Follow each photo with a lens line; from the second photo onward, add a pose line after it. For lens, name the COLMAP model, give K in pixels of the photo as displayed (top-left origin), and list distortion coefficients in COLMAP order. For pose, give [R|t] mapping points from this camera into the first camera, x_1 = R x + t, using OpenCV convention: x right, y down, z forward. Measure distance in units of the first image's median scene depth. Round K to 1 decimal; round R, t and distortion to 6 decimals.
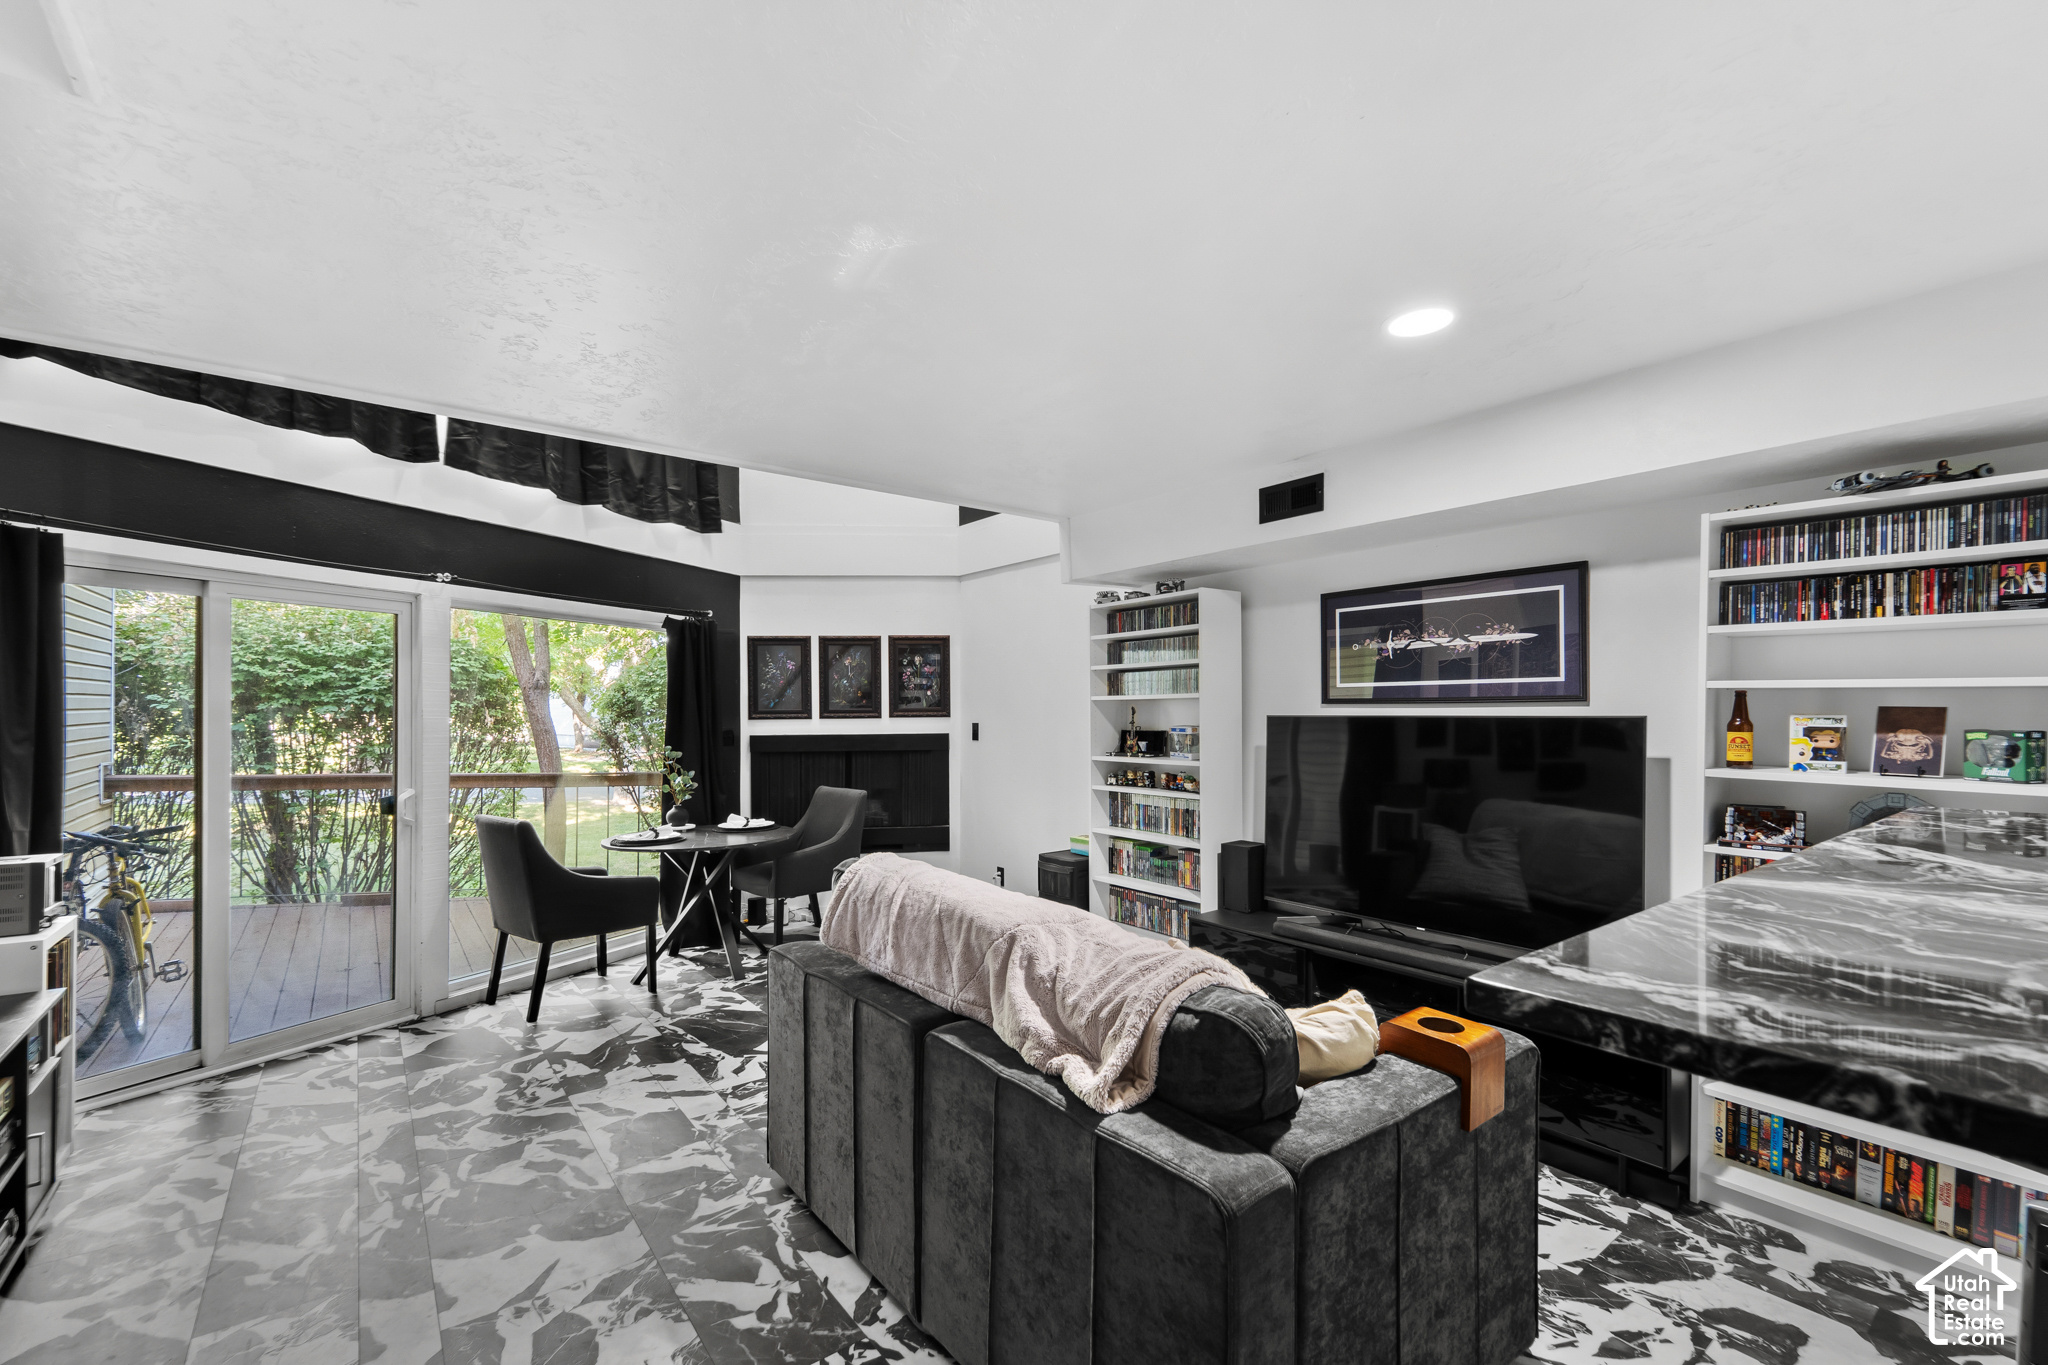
lens RADIAL K [[854.9, 0, 1016.7], [0, 854.9, 702.5], [0, 0, 1]] dist [0.002617, -0.000234]
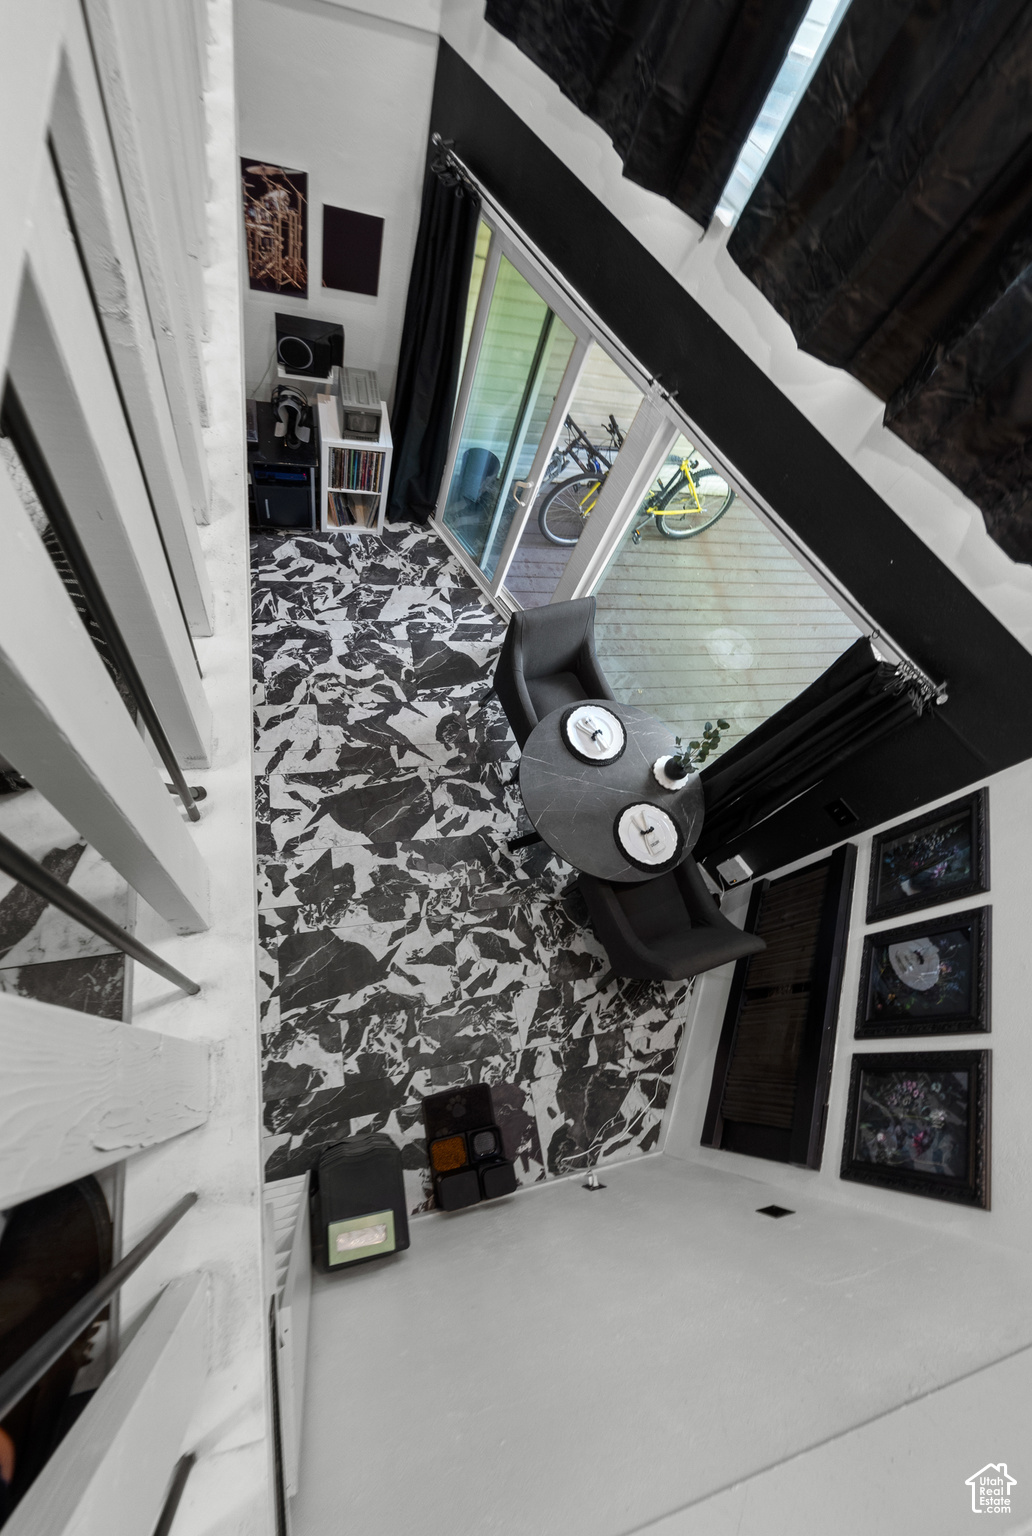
lens RADIAL K [[641.2, 0, 526.9], [0, 641.2, 770.4], [0, 0, 1]] dist [0.002617, -0.000234]
pose [[-0.426412, 0.768648, -0.476816, -0.010364], [-0.259977, 0.400753, 0.878526, -0.638034], [0.866363, 0.498575, 0.028945, 1.295122]]
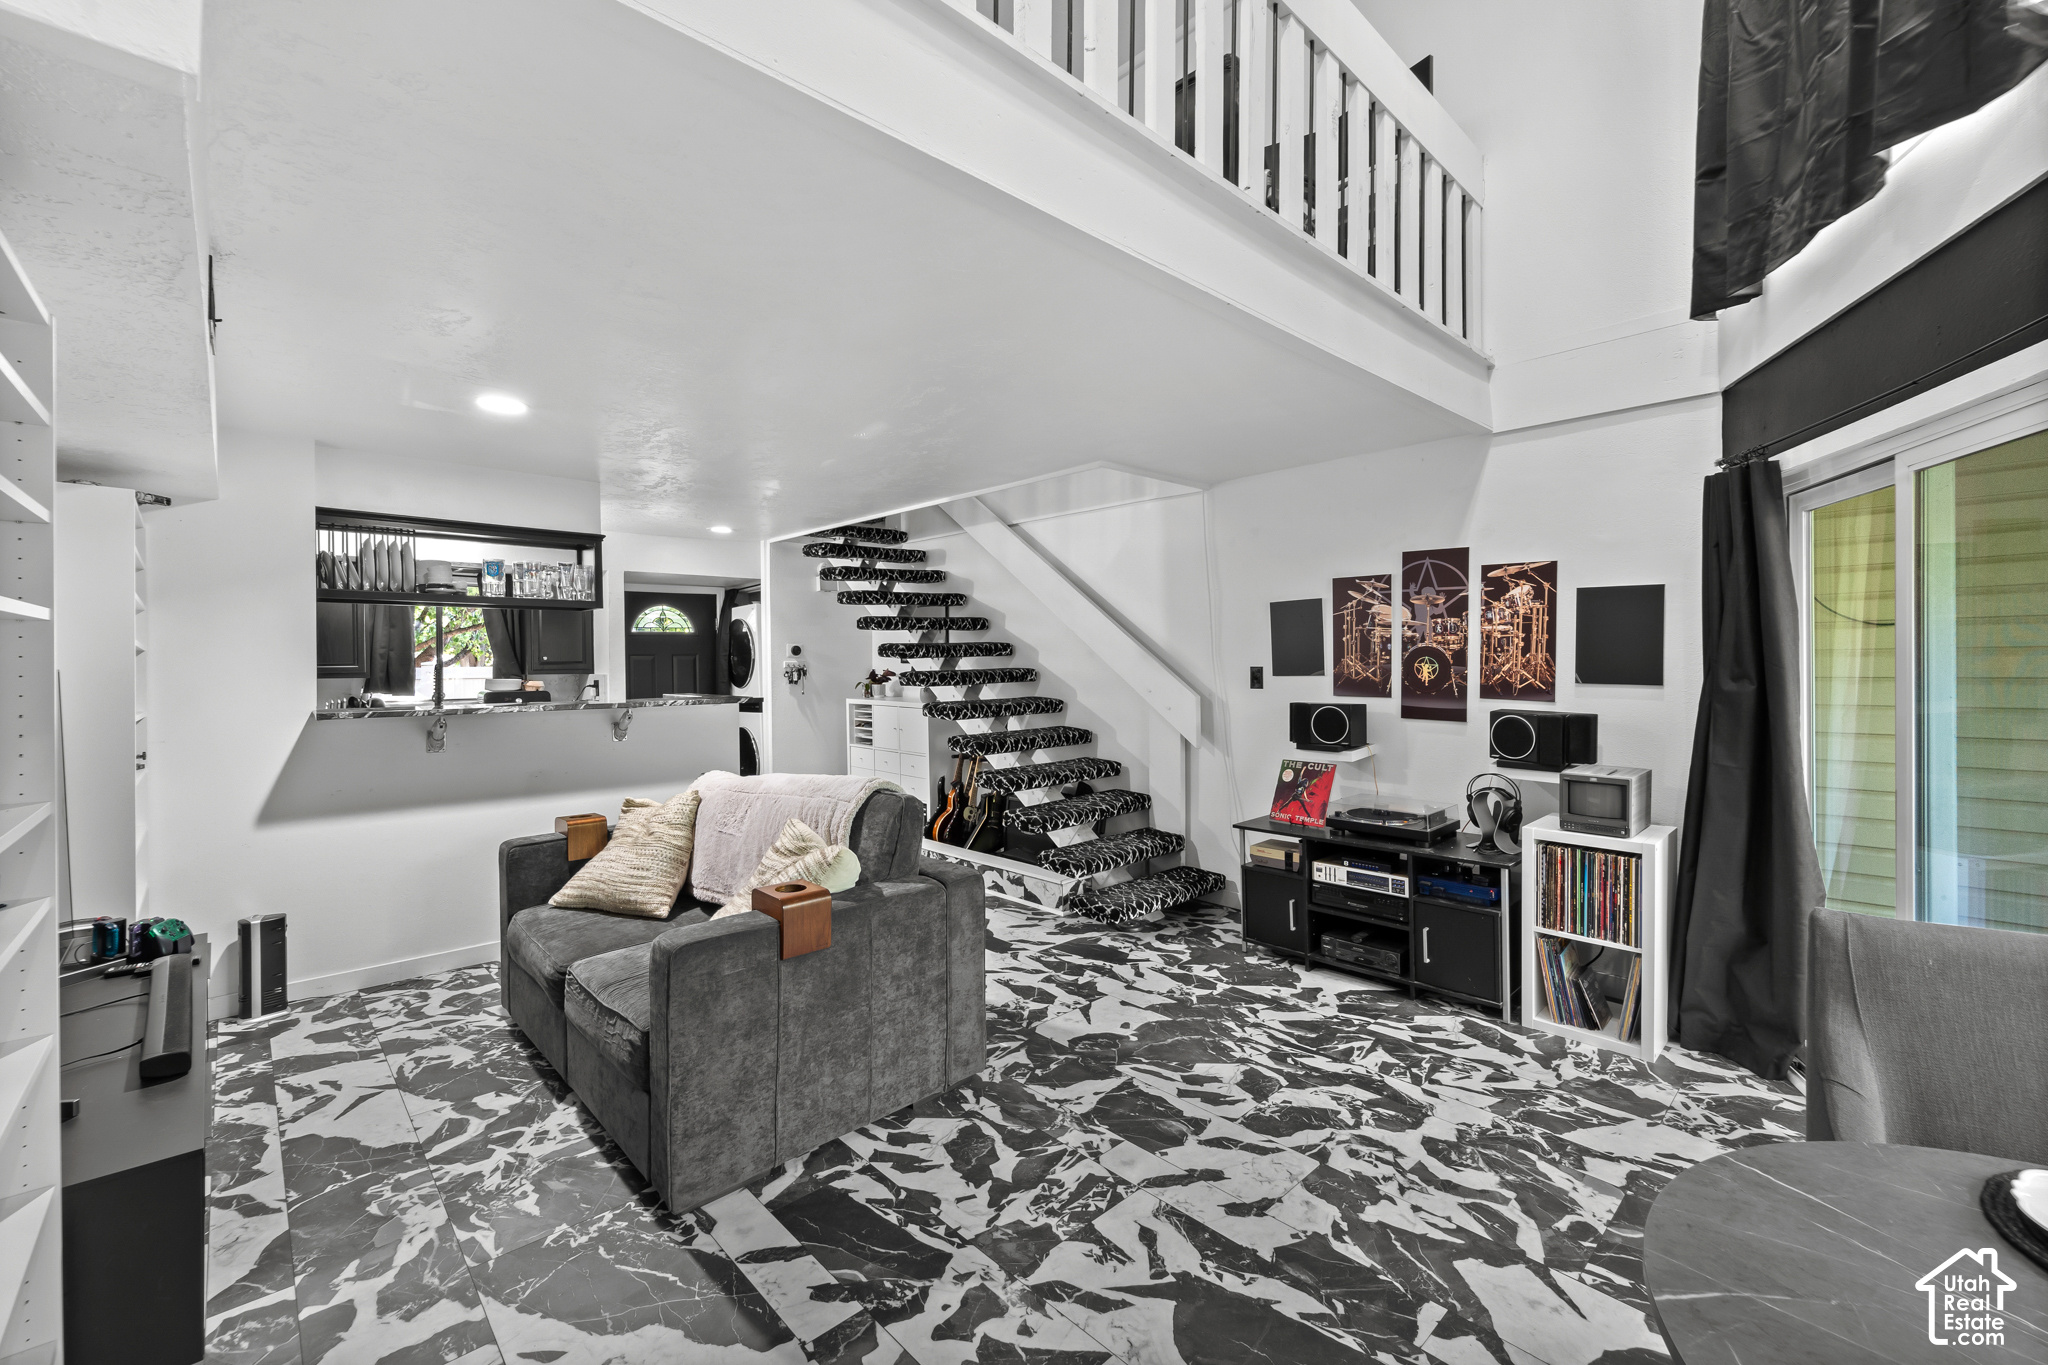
lens RADIAL K [[854.9, 0, 1033.8], [0, 854.9, 670.6], [0, 0, 1]] dist [0.002617, -0.000234]
pose [[-0.993057, 0.011202, -0.117101, -0.176146], [0.010969, 0.999936, 0.002632, 0.017318], [0.117123, 0.001329, -0.993117, 1.618347]]
